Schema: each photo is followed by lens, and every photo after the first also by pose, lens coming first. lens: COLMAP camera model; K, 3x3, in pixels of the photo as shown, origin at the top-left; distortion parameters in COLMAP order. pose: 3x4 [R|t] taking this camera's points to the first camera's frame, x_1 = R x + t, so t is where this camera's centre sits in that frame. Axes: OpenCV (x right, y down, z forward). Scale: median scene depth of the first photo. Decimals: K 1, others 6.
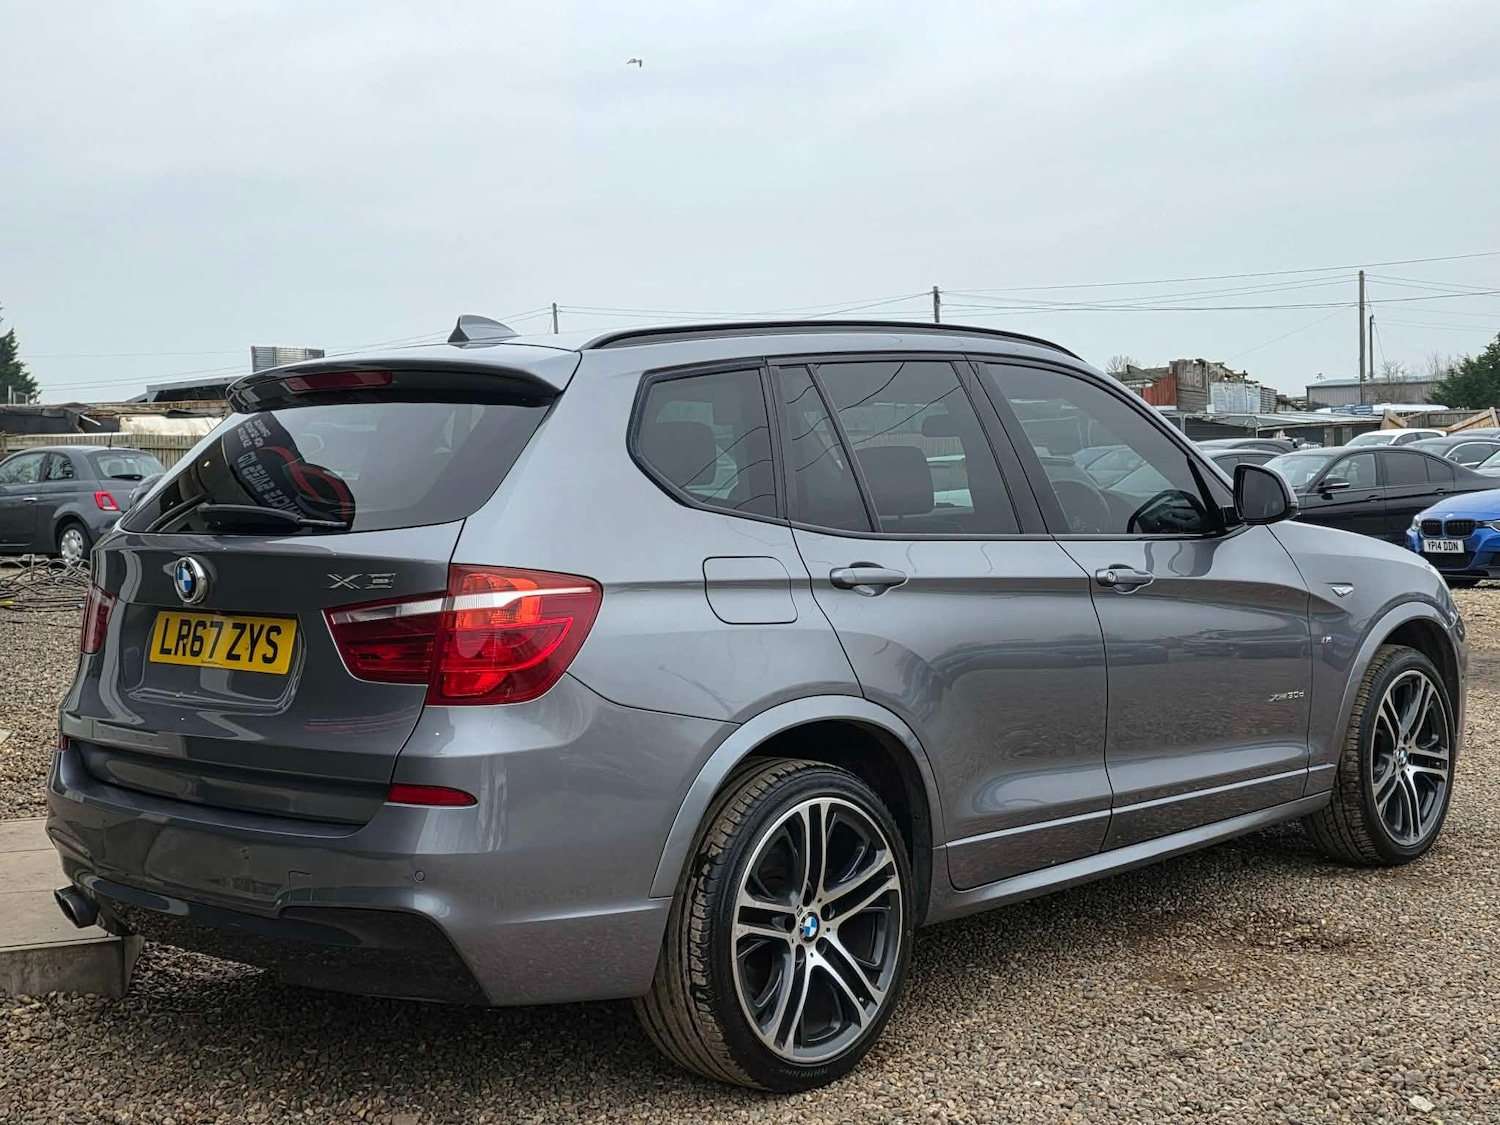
lens RADIAL K [[1952.3, 0, 761.1], [0, 1952.3, 561.3], [0, 0, 1]] dist [0.200381, -0.609608]
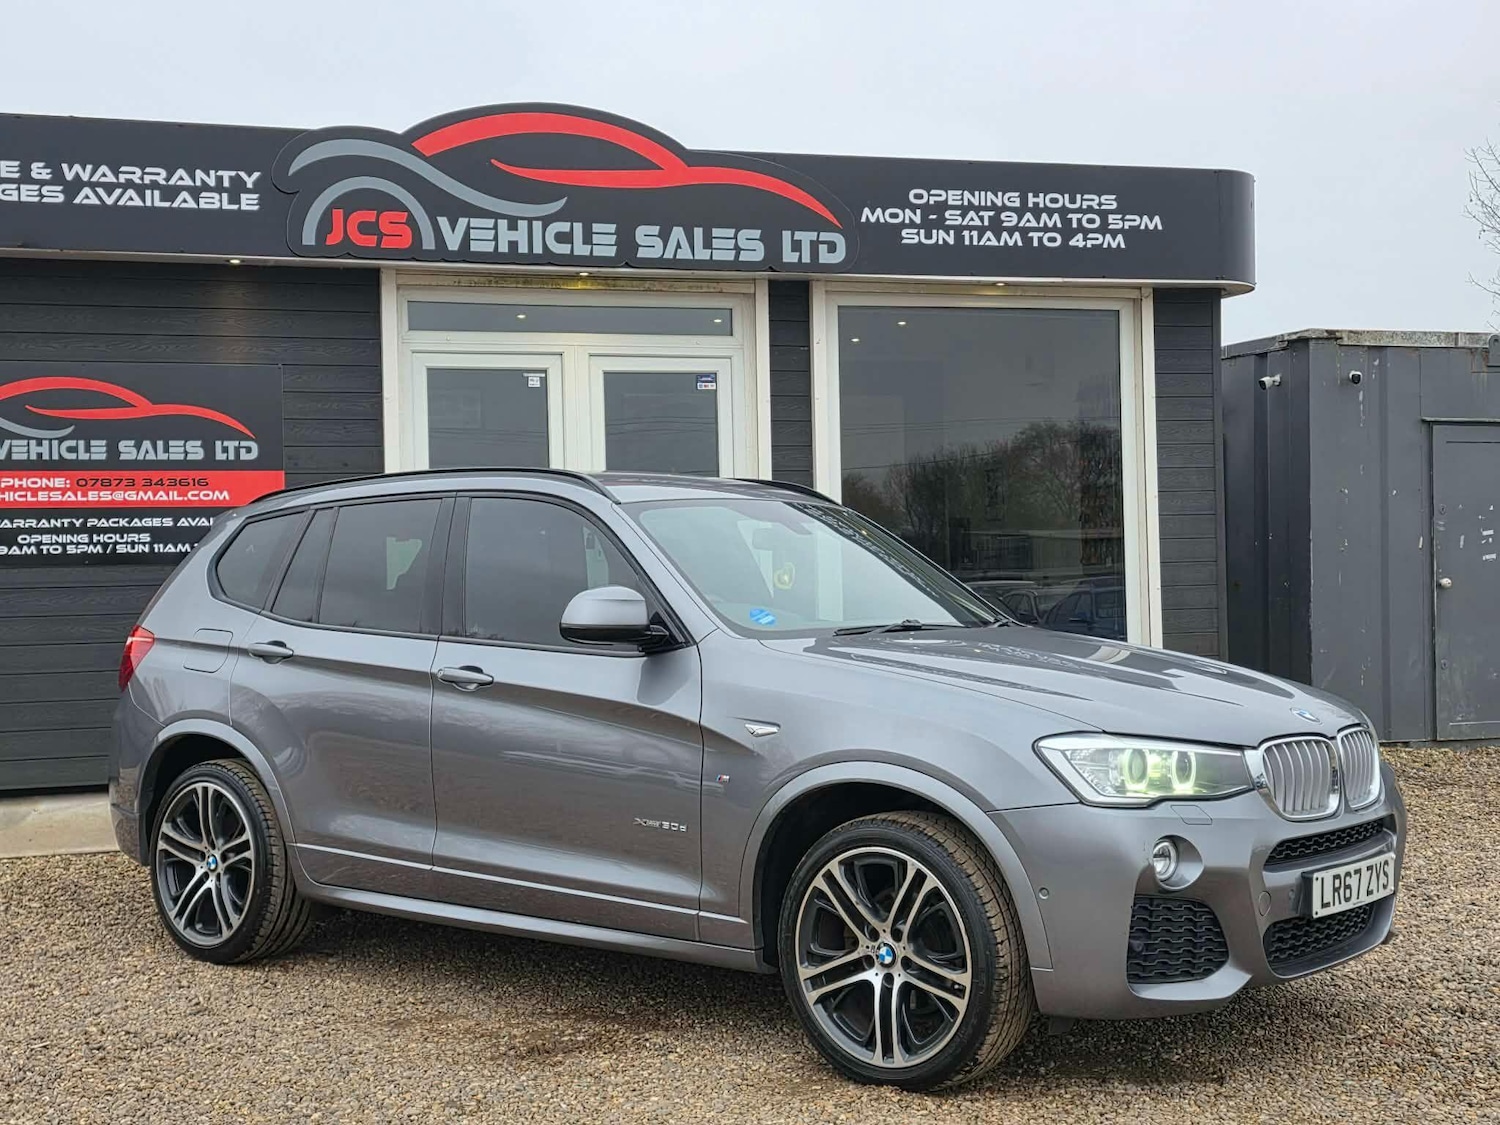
lens RADIAL K [[1952.3, 0, 761.1], [0, 1952.3, 561.3], [0, 0, 1]] dist [0.200381, -0.609608]
pose [[0.072729, 0.019263, -0.997166, 1.649652], [-0.047803, 0.998732, 0.015807, -0.106133], [0.996206, 0.046518, 0.073557, 1.303349]]
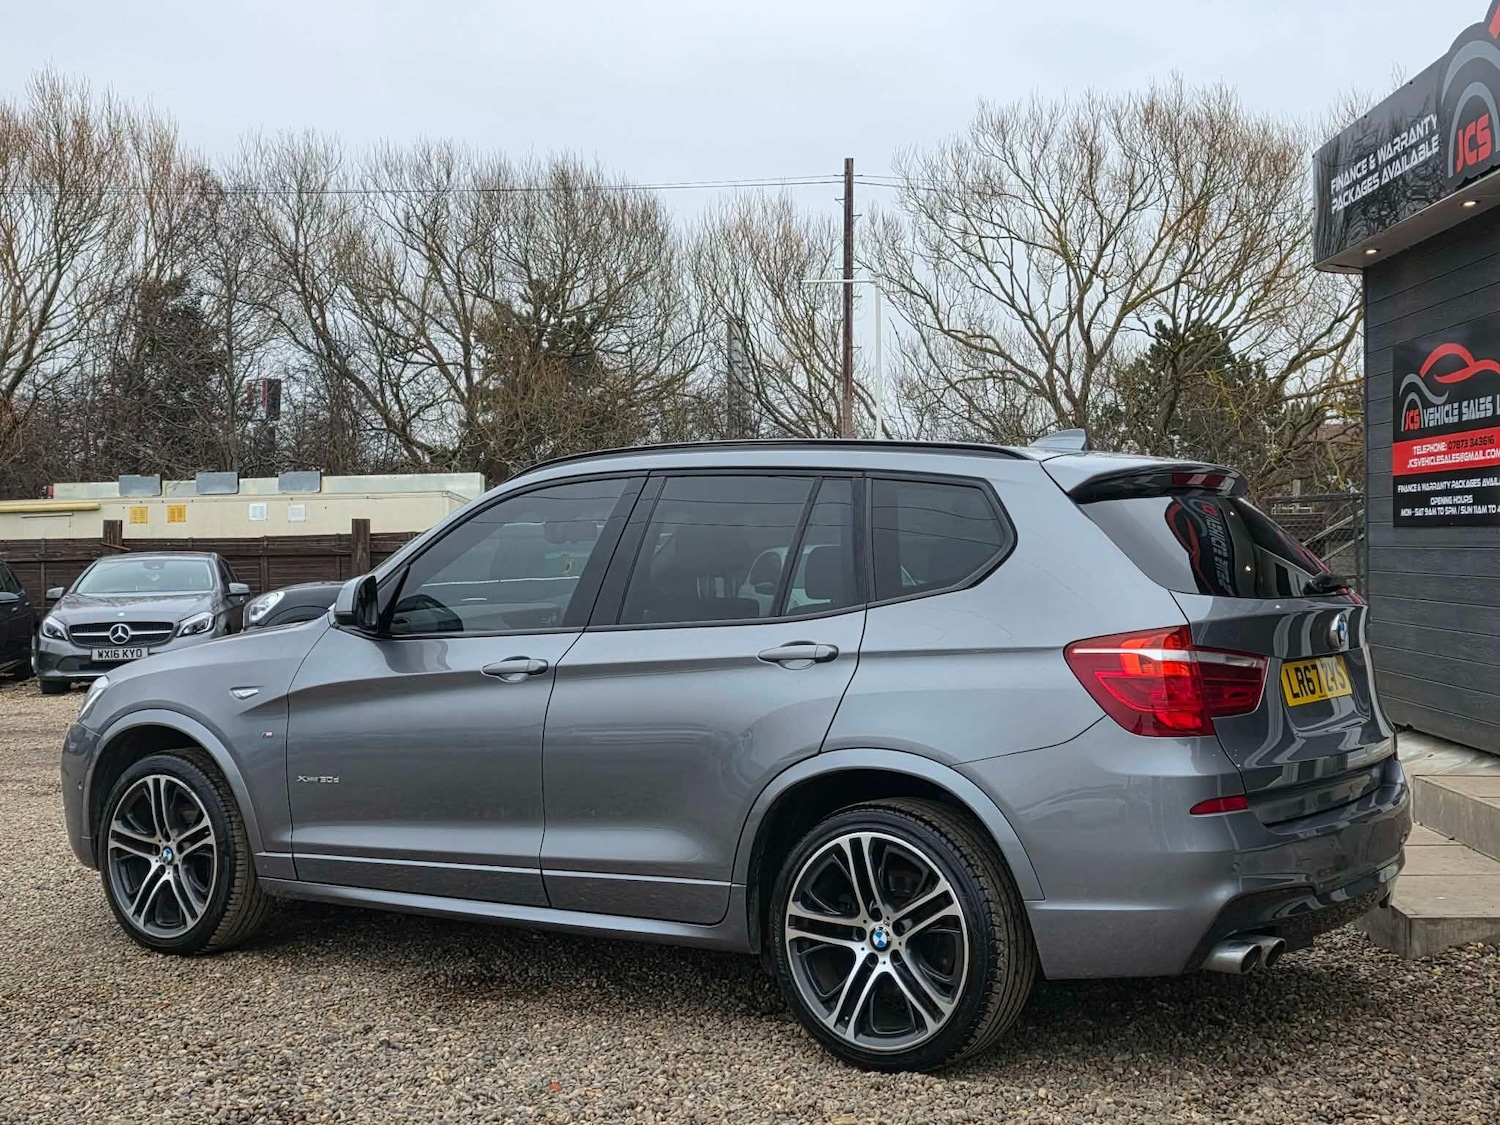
lens RADIAL K [[1918.8, 0, 750.0], [0, 1918.8, 562.5], [0, 0, 1]] dist [0.159604, -0.358615]
pose [[-0.967252, 0.031413, 0.251865, -0.373990], [0.050351, 0.996338, 0.069101, -0.183072], [-0.248772, 0.079520, -0.965292, 3.043181]]
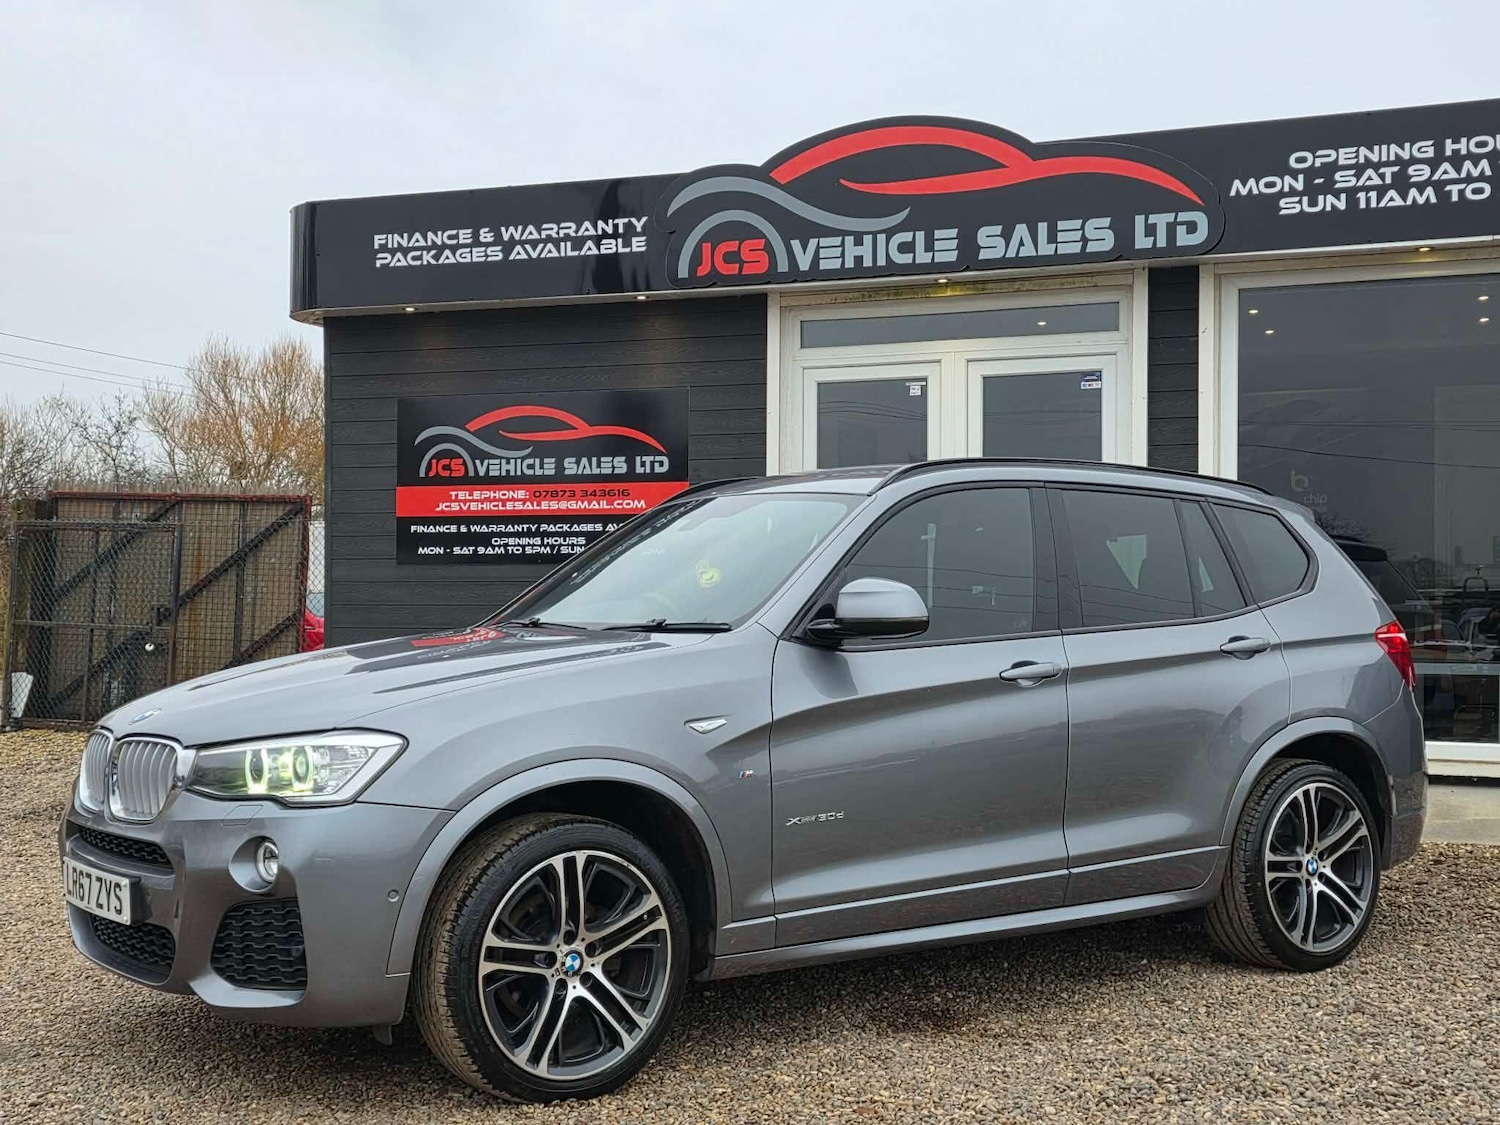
lens RADIAL K [[1908.5, 0, 758.6], [0, 1908.5, 594.8], [0, 0, 1]] dist [0.157521, -0.351595]
pose [[-0.558027, 0.022319, -0.829523, 1.340442], [-0.043433, 0.997482, 0.056056, -0.144277], [0.828685, 0.067310, -0.555653, 2.363349]]
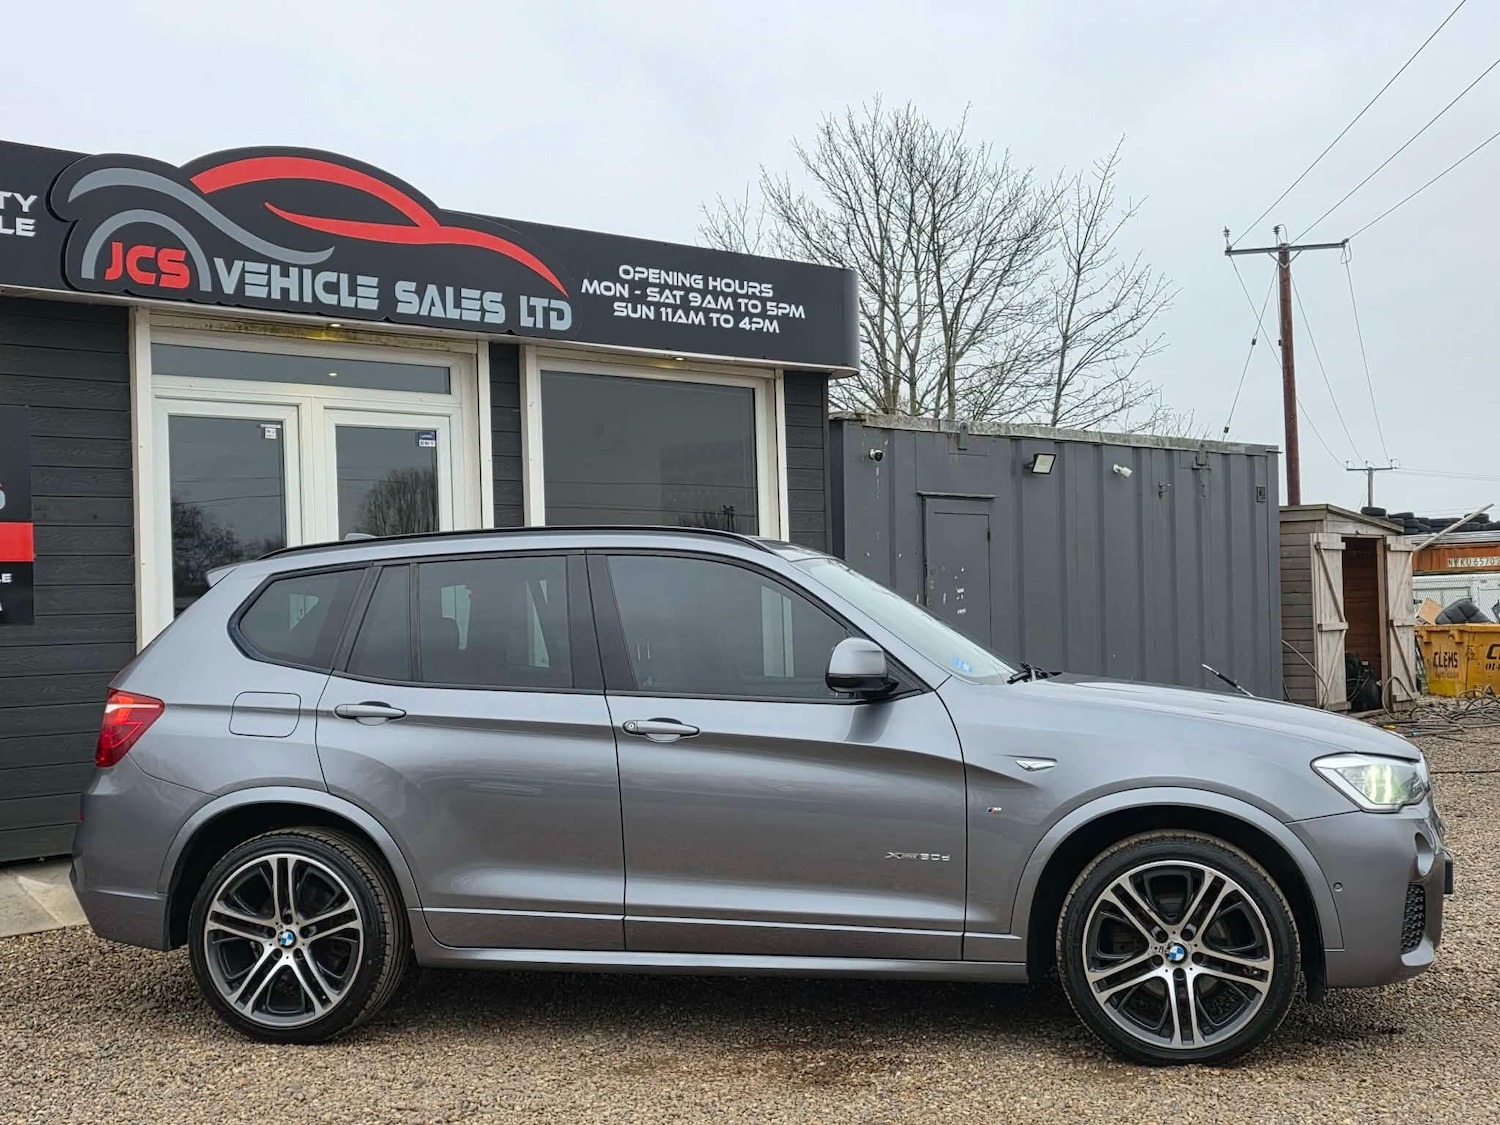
lens RADIAL K [[1945.3, 0, 749.6], [0, 1945.3, 581.0], [0, 0, 1]] dist [0.184365, -0.489955]
pose [[0.519773, -0.000186, -0.854304, 1.497899], [-0.042333, 0.998766, -0.025973, -0.065477], [0.853255, 0.049665, 0.519124, 0.495197]]
